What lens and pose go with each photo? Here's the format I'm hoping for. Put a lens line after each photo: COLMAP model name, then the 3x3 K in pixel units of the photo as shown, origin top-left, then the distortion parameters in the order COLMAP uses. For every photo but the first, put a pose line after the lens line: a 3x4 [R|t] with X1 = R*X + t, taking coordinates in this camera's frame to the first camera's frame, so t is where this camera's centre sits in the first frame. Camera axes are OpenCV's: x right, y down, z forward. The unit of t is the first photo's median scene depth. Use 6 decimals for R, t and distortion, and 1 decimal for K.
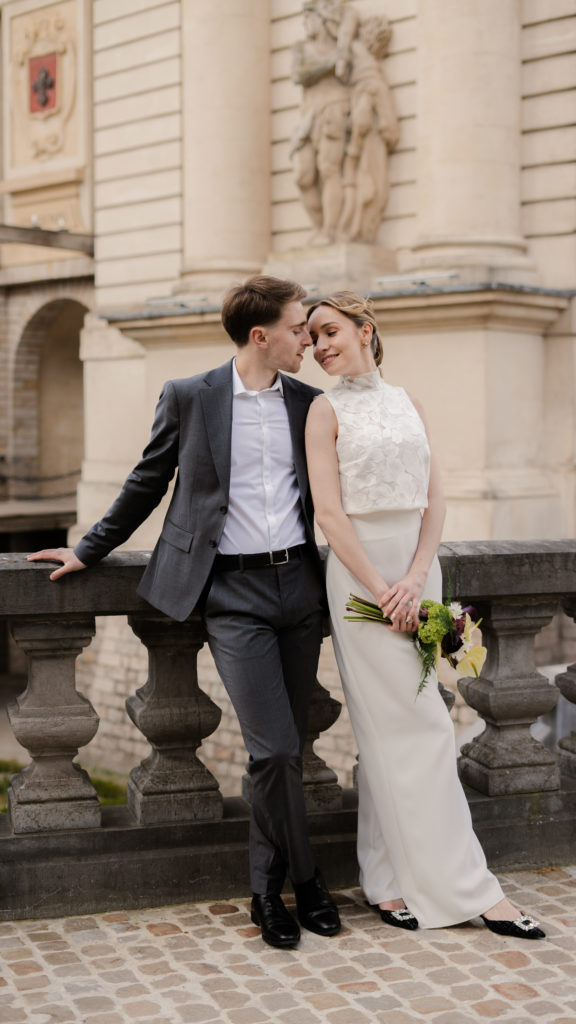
lens RADIAL K [[1494.3, 0, 288.0], [0, 1494.3, 512.0], [0, 0, 1]] dist [-0.010076, -0.007537]
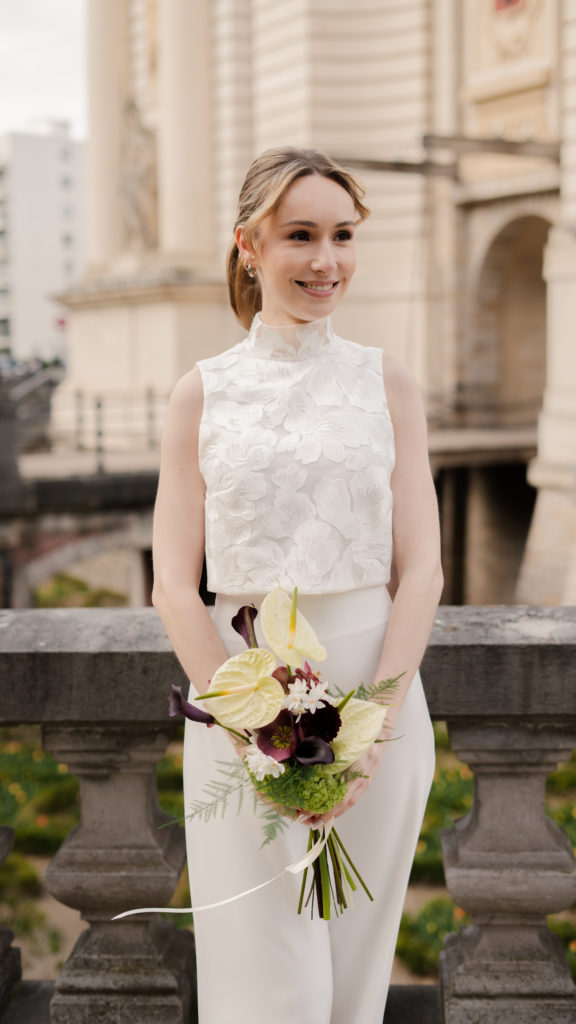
lens RADIAL K [[1477.4, 0, 288.4], [0, 1477.4, 500.3], [0, 0, 1]] dist [-0.025128, 0.020626]
pose [[0.953234, 0.022020, -0.301431, -0.058650], [-0.006882, 0.998665, 0.051193, -0.050768], [0.302156, -0.046724, 0.952113, 0.364549]]
